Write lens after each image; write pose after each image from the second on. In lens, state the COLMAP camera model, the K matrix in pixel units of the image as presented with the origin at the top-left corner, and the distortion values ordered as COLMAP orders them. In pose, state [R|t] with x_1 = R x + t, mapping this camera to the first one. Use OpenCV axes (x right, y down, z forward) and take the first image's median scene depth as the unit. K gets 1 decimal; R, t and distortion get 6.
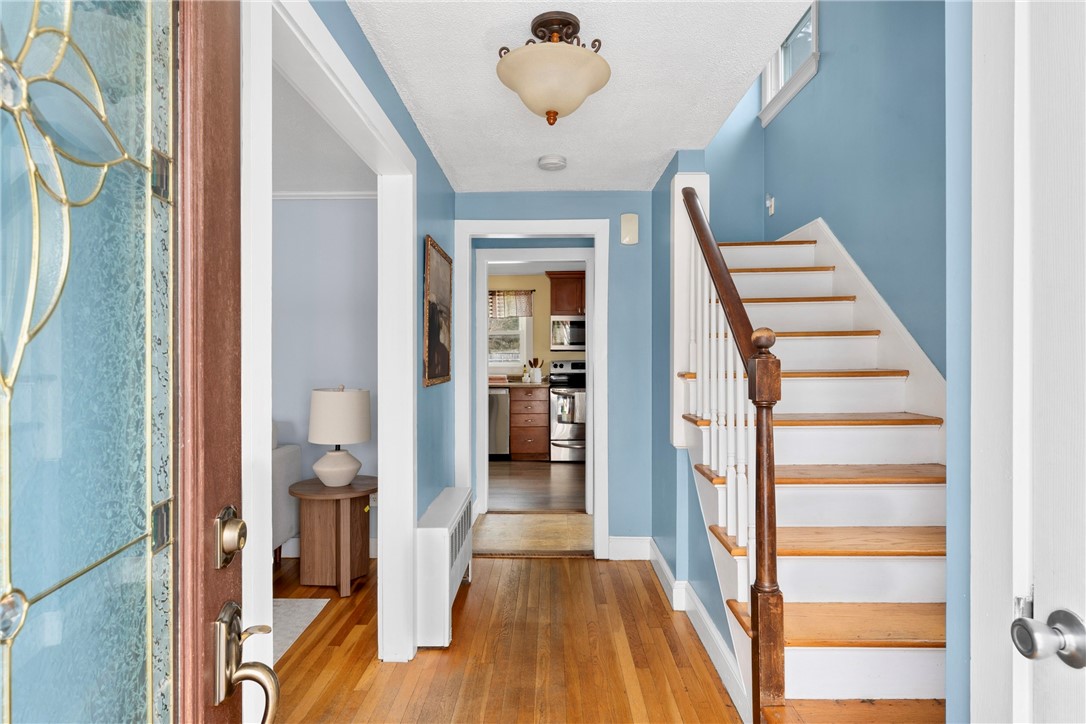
lens RADIAL K [[596.5, 0, 543.0], [0, 596.5, 362.0], [0, 0, 1]] dist [-0.000484, -0.000136]
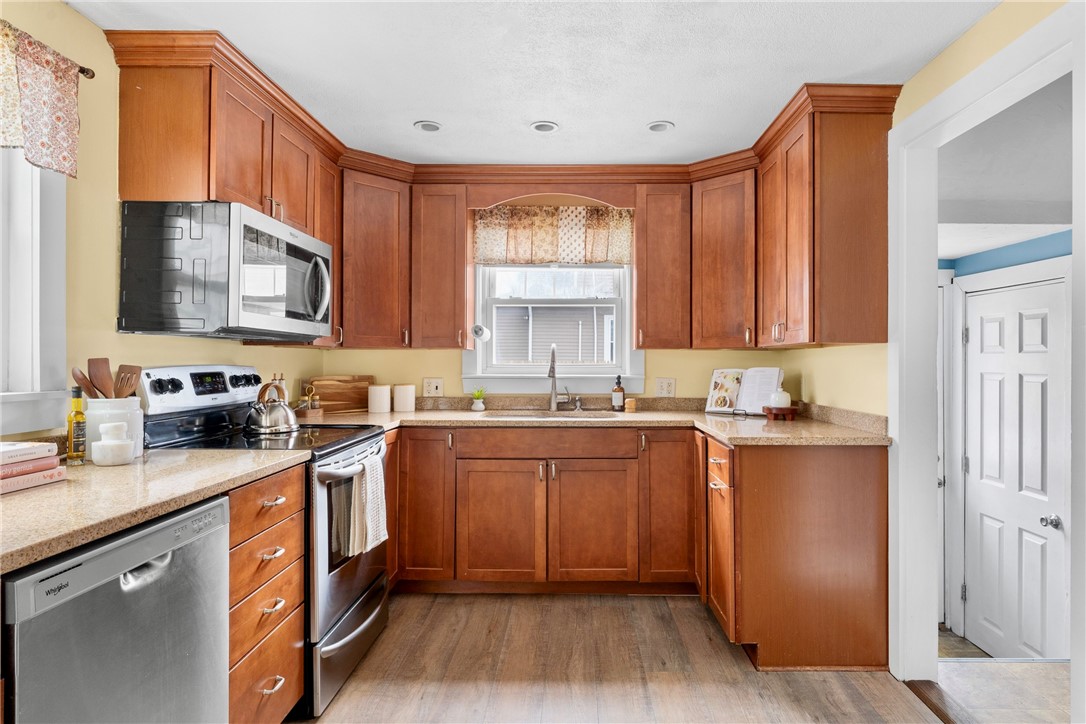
lens RADIAL K [[610.0, 0, 583.6], [0, 610.0, 360.7], [0, 0, 1]] dist [0.002146, 0.000351]
pose [[-0.032646, 0.000995, 0.999466, -0.282603], [0.005508, 0.999984, -0.000816, -0.004050], [-0.999452, 0.005478, -0.032651, 0.870340]]
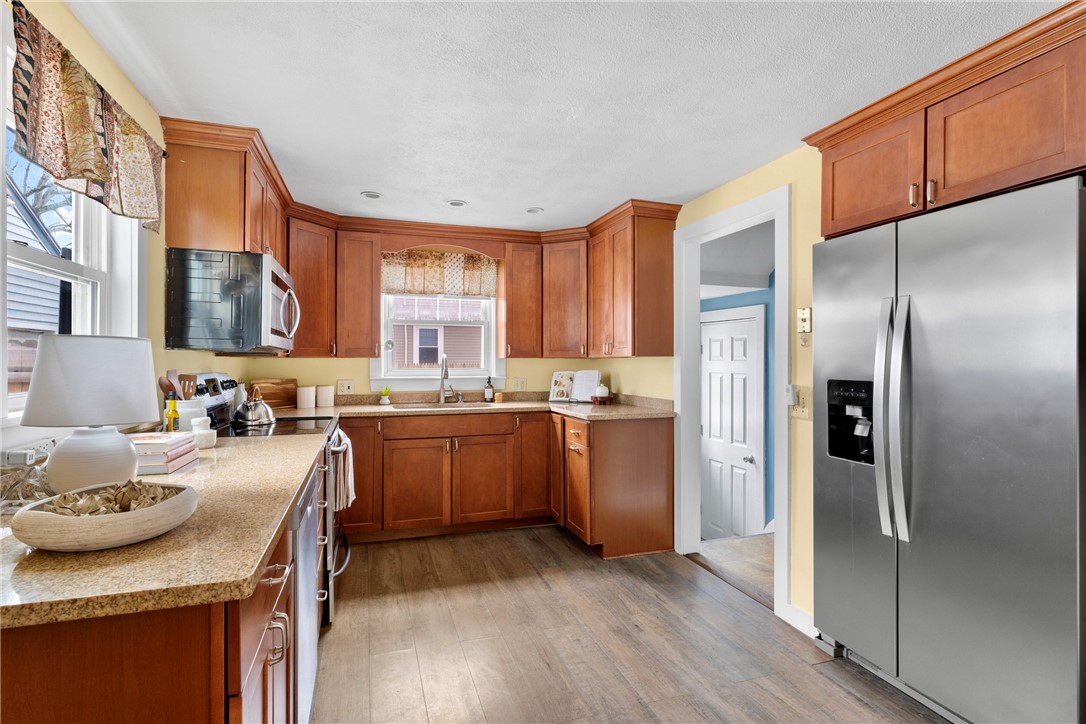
lens RADIAL K [[508.9, 0, 543.0], [0, 508.9, 362.0], [0, 0, 1]] dist [0.000114, -0.000139]
pose [[-0.339933, 0.000031, 0.940450, -0.357054], [0.006951, 0.999973, 0.002479, -0.010201], [-0.940424, 0.007380, -0.339924, 0.969711]]
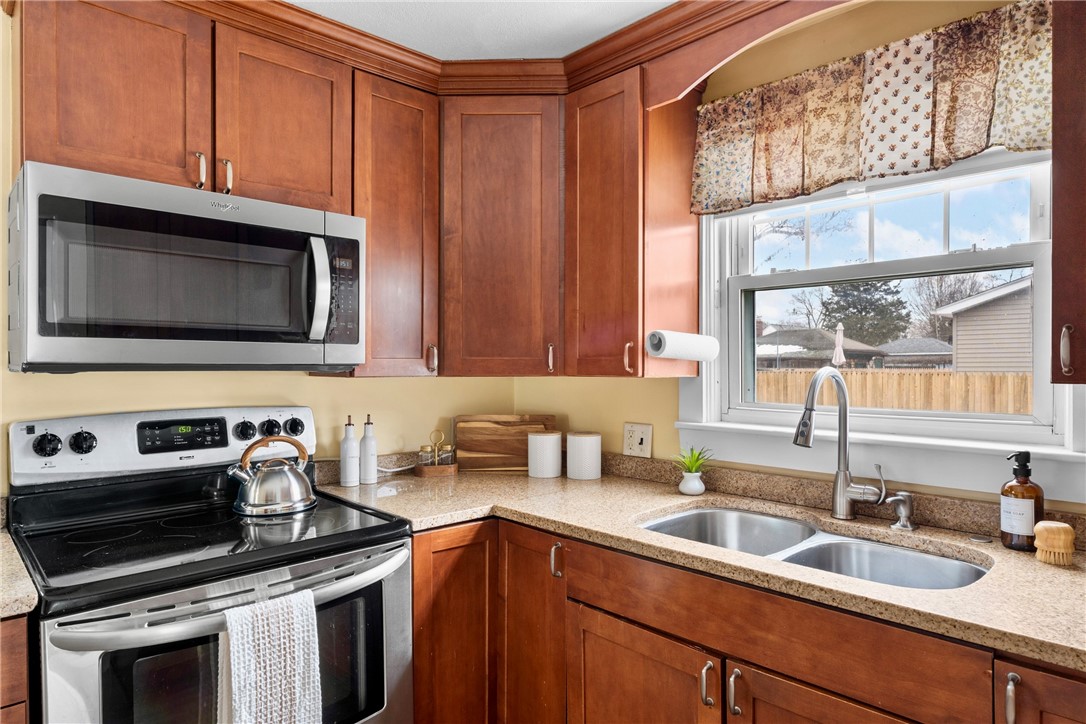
lens RADIAL K [[650.5, 0, 543.0], [0, 650.5, 362.0], [0, 0, 1]] dist [0.008608, 0.000214]
pose [[0.713106, 0.002063, 0.701054, -0.013921], [0.006090, 0.999940, -0.009138, -0.018705], [-0.701030, 0.010785, 0.713050, 0.782470]]
